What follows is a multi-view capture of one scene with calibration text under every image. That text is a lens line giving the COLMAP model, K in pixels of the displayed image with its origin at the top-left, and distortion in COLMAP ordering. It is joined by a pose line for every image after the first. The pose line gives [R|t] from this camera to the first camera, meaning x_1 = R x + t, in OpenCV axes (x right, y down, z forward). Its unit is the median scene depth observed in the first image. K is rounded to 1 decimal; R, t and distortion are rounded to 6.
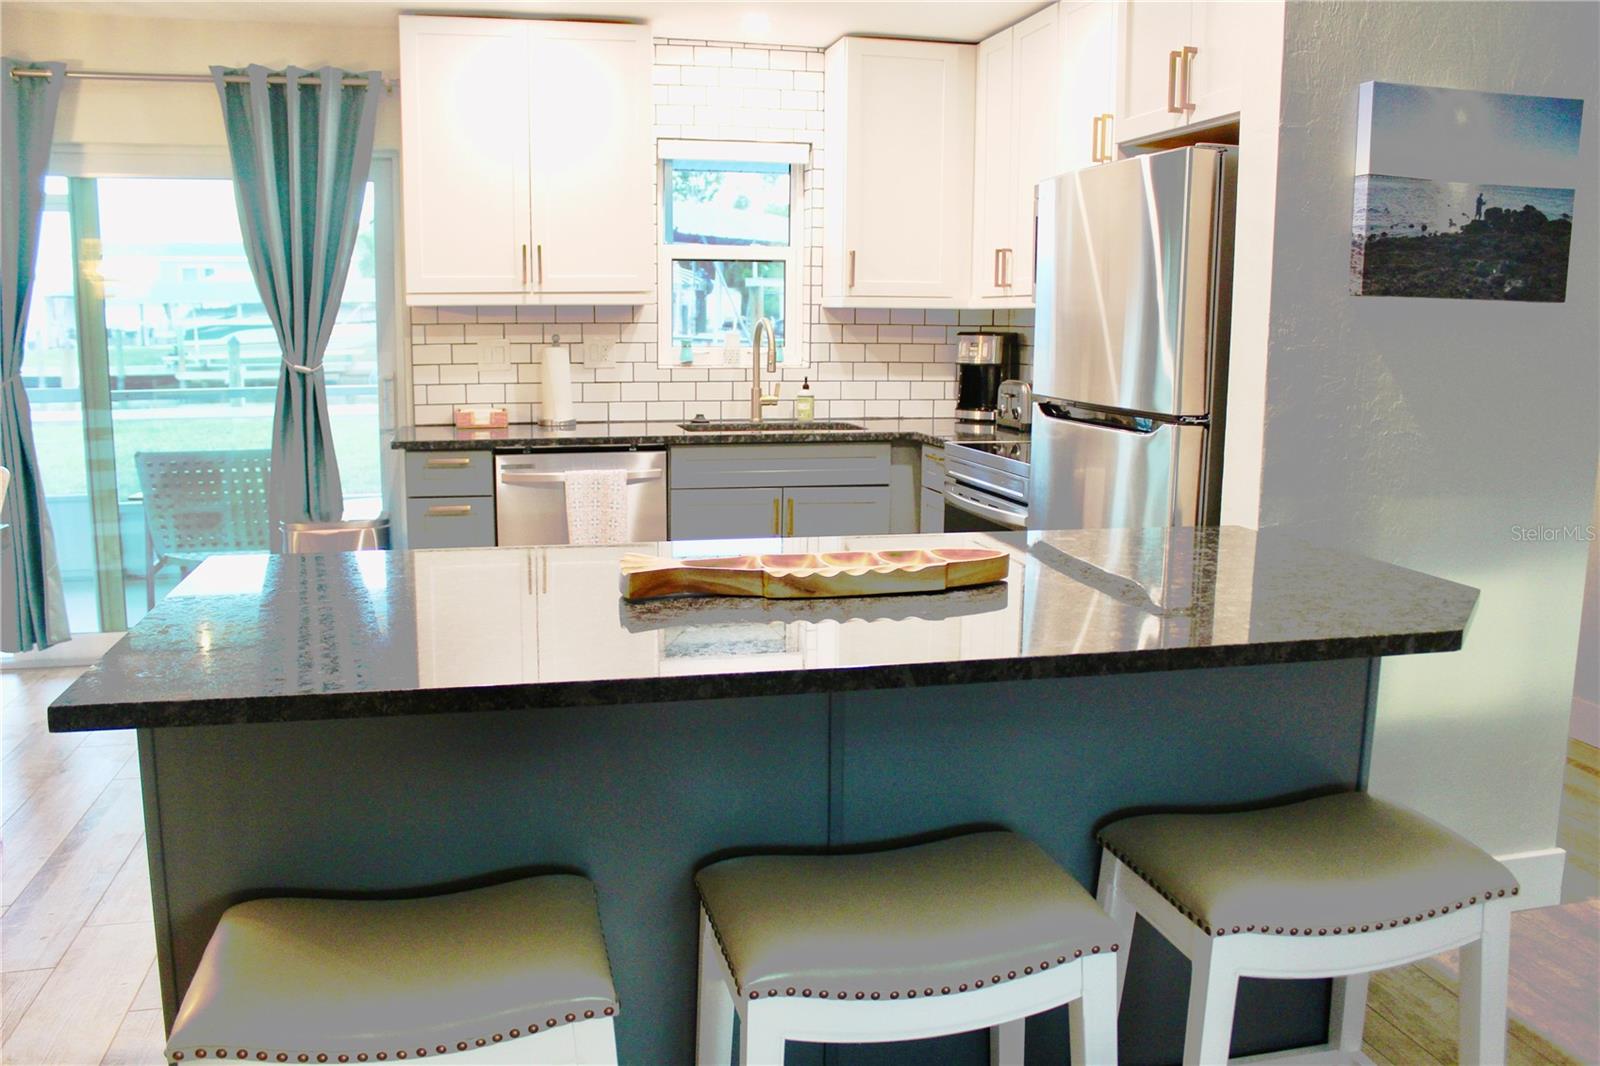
lens RADIAL K [[1317.5, 0, 816.2], [0, 1317.5, 531.0], [0, 0, 1]] dist [-0.152539, 0.096057]
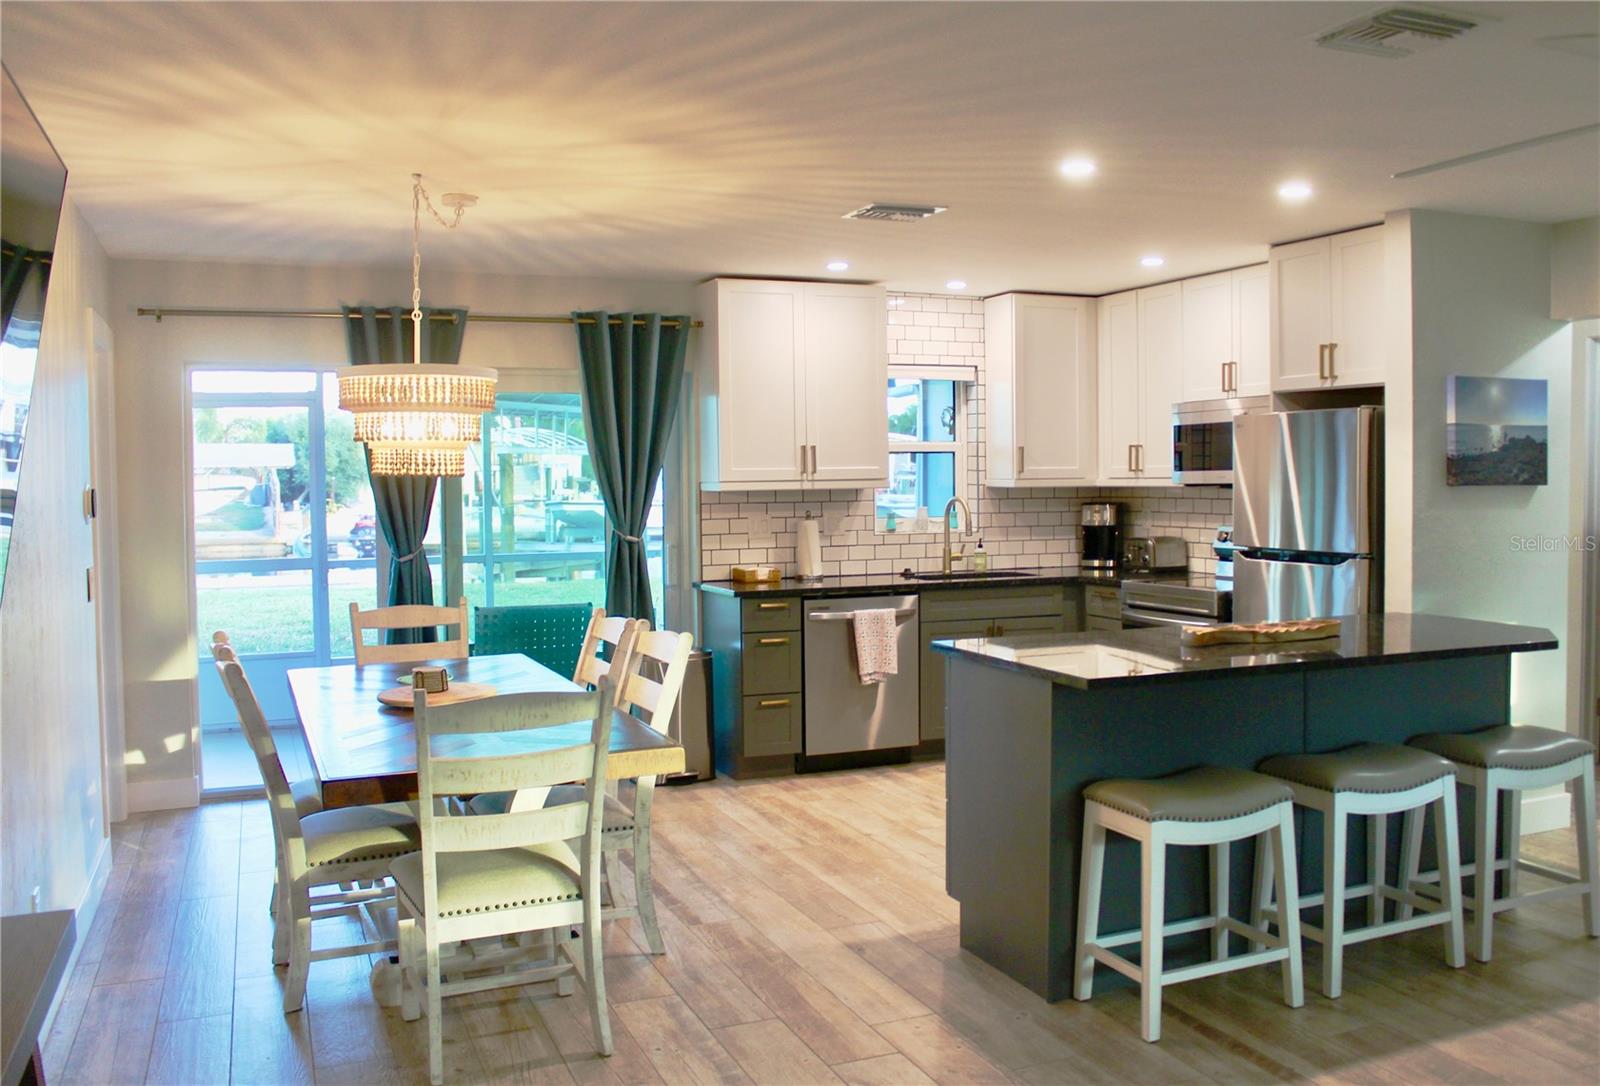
lens RADIAL K [[1416.7, 0, 861.7], [0, 1416.7, 523.3], [0, 0, 1]] dist [-0.126712, 0.004686]
pose [[0.984284, -0.021417, 0.175289, -0.414355], [0.043232, 0.991638, -0.121597, 0.042008], [-0.171219, 0.127264, 0.976979, -0.437346]]
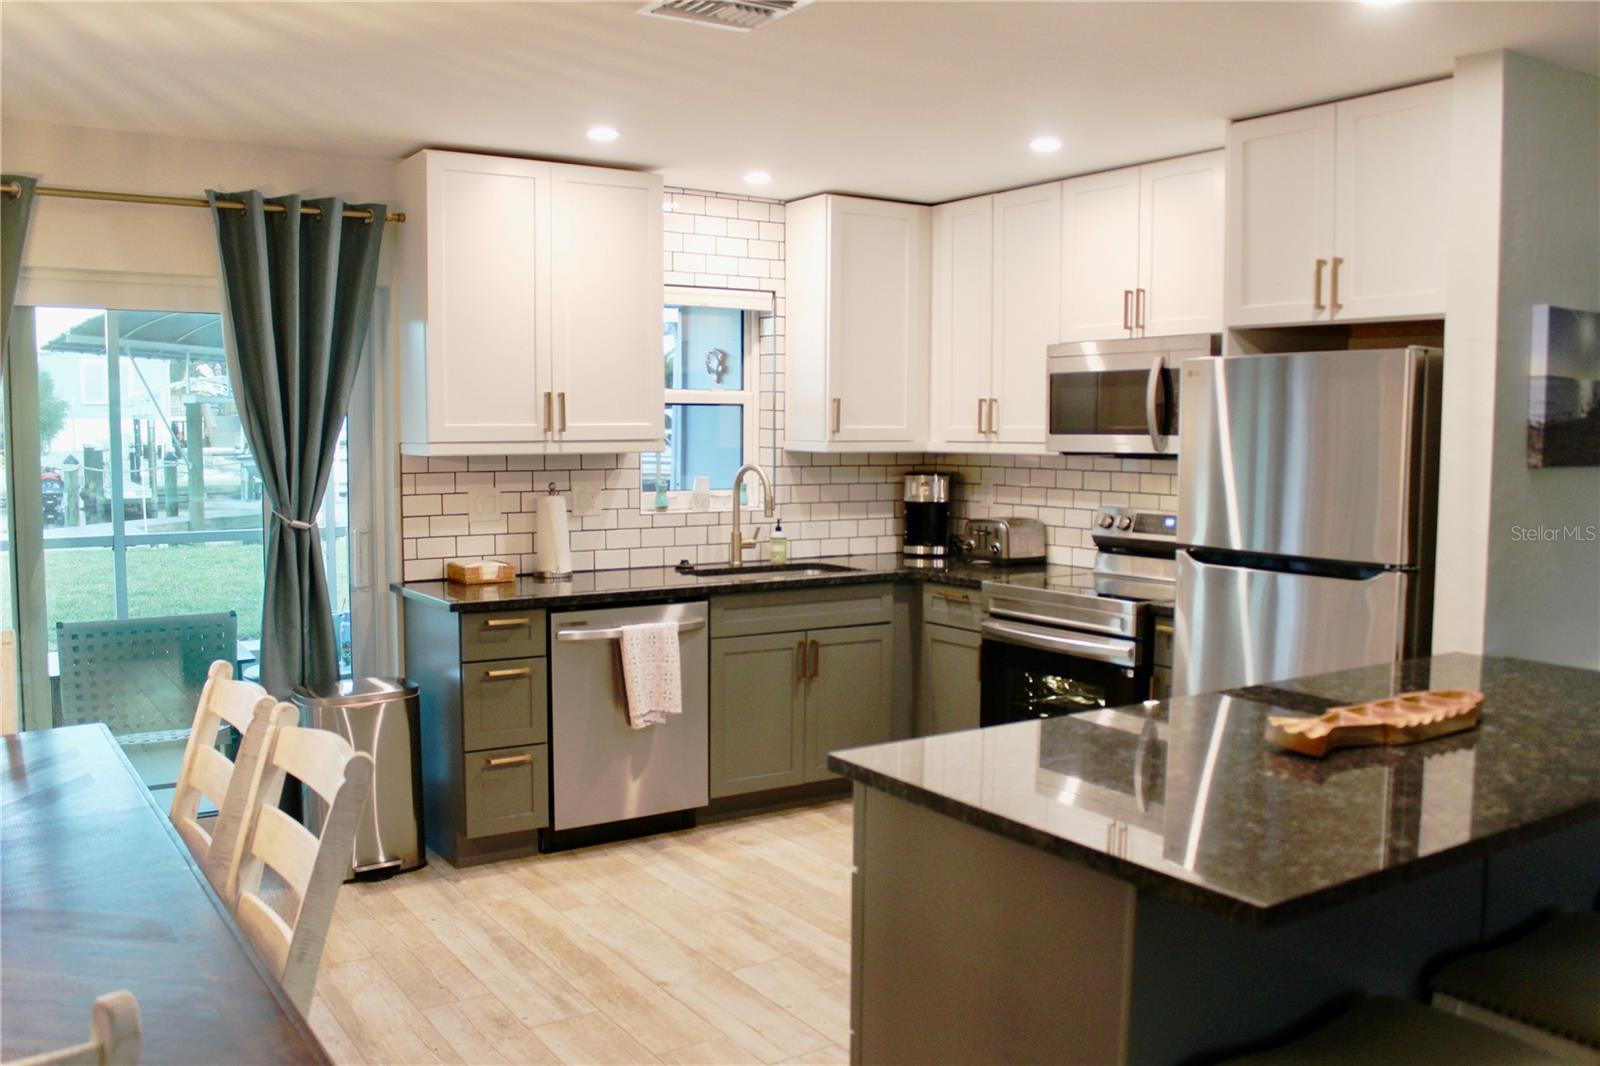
lens RADIAL K [[1317.5, 0, 789.4], [0, 1317.5, 533.7], [0, 0, 1]] dist [-0.152539, 0.096057]
pose [[0.941339, -0.029870, 0.336138, -0.375033], [0.055650, 0.996178, -0.067321, -0.038994], [-0.332842, 0.082078, 0.939404, 0.032203]]
